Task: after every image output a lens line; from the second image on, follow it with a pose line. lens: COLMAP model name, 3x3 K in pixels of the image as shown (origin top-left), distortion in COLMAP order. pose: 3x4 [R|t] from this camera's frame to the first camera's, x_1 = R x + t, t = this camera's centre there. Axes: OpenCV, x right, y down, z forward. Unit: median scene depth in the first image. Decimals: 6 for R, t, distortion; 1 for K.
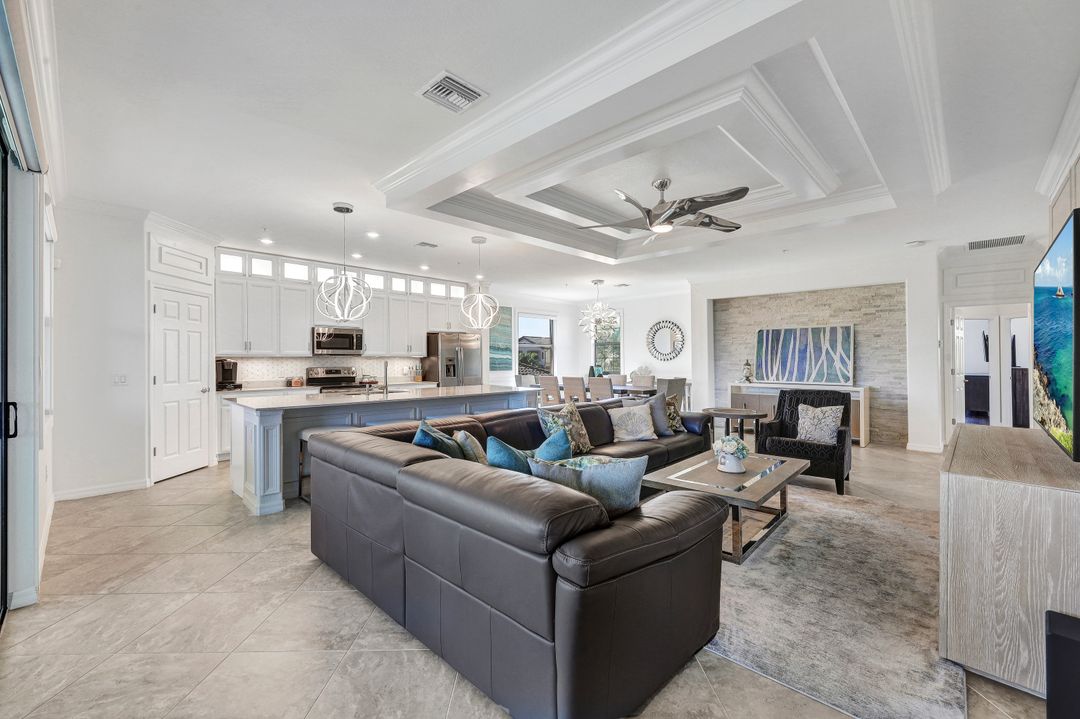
lens RADIAL K [[441.8, 0, 541.5], [0, 441.8, 356.3], [0, 0, 1]] dist [0.007296, 0.000111]
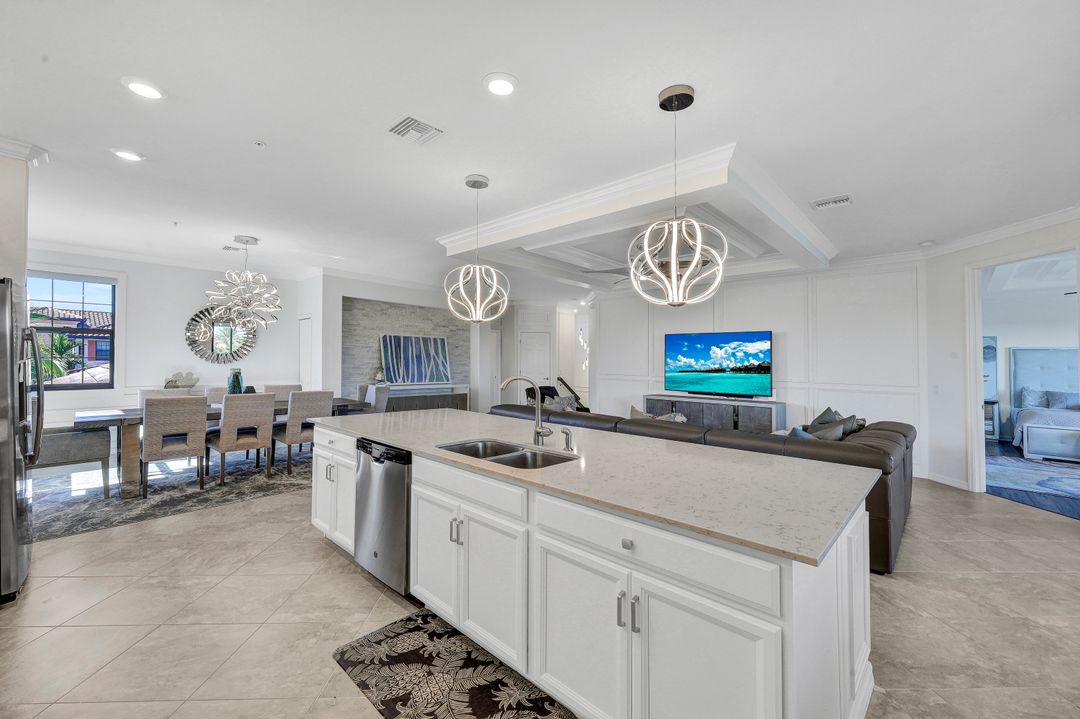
lens RADIAL K [[436.8, 0, 538.7], [0, 436.8, 345.6], [0, 0, 1]] dist [0.001147, 0.000078]
pose [[-0.014585, 0.034732, 0.999290, -0.613833], [-0.018649, 0.999213, -0.035001, -0.006213], [-0.999720, -0.019146, -0.013926, 0.741737]]
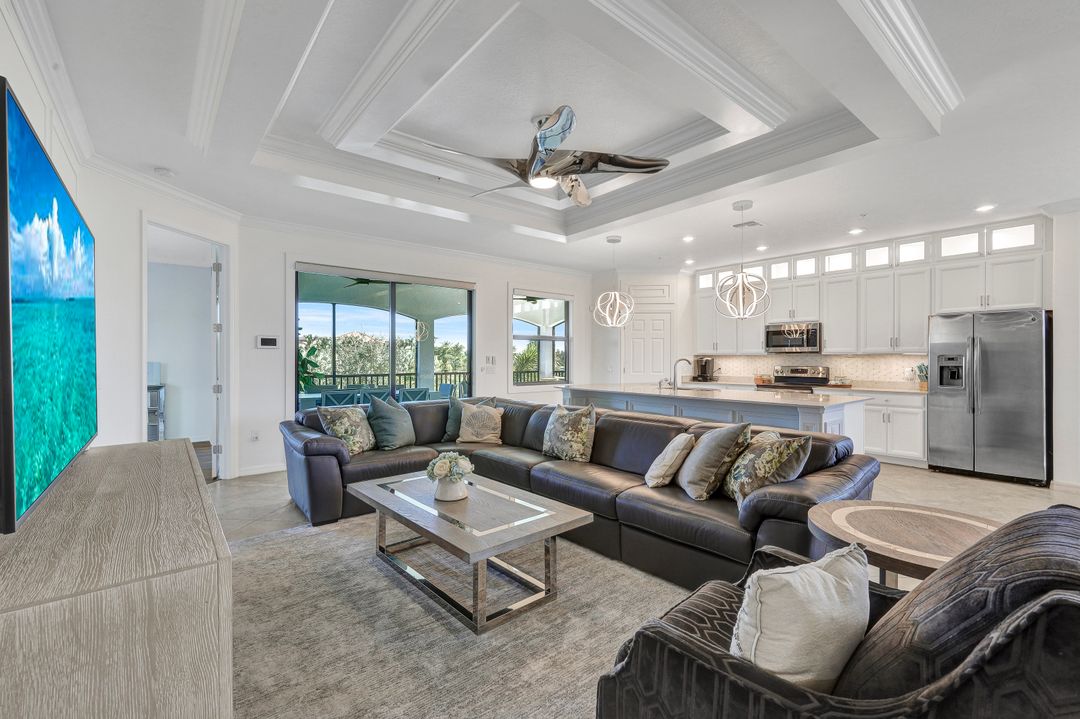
lens RADIAL K [[462.5, 0, 540.0], [0, 462.5, 359.5], [0, 0, 1]] dist [-0.000747, 0.000281]
pose [[-0.107867, 0.002499, -0.994162, 0.577568], [0.003524, 0.999992, 0.002131, 0.007239], [0.994159, -0.003274, -0.107875, 0.587602]]
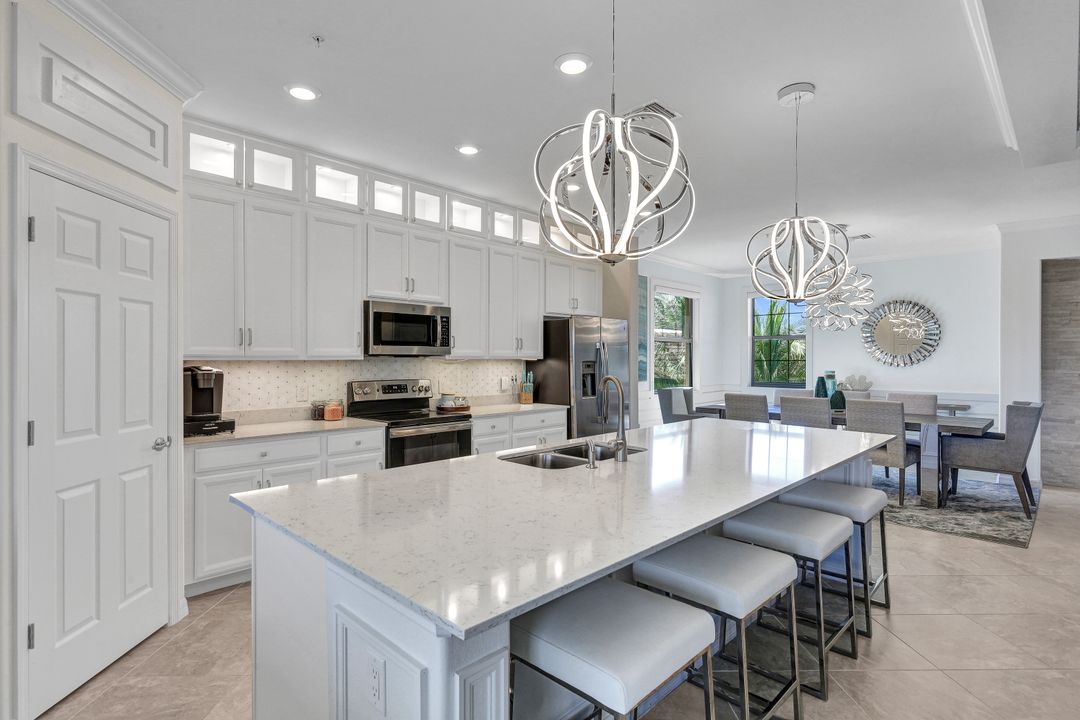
lens RADIAL K [[540.9, 0, 543.5], [0, 540.9, 356.7], [0, 0, 1]] dist [0.002305, 0.000347]
pose [[0.999926, 0.005891, 0.010640, -0.316757], [-0.005958, 0.999962, 0.006295, -0.007616], [-0.010602, -0.006358, 0.999924, 0.382340]]
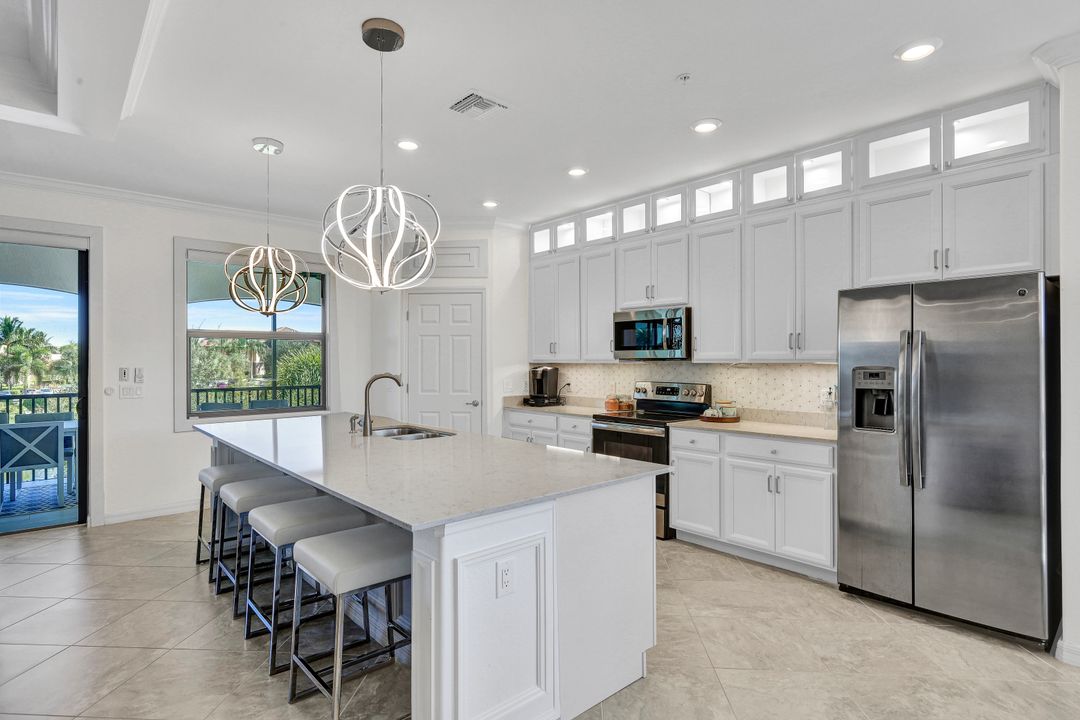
lens RADIAL K [[558.3, 0, 540.0], [0, 558.3, 360.0], [0, 0, 1]] dist [-0.001530, 0.000294]
pose [[-0.071264, 0.001190, -0.997457, 0.231499], [0.007581, 0.999971, 0.000651, -0.004340], [0.997429, -0.007516, -0.071271, 0.931500]]
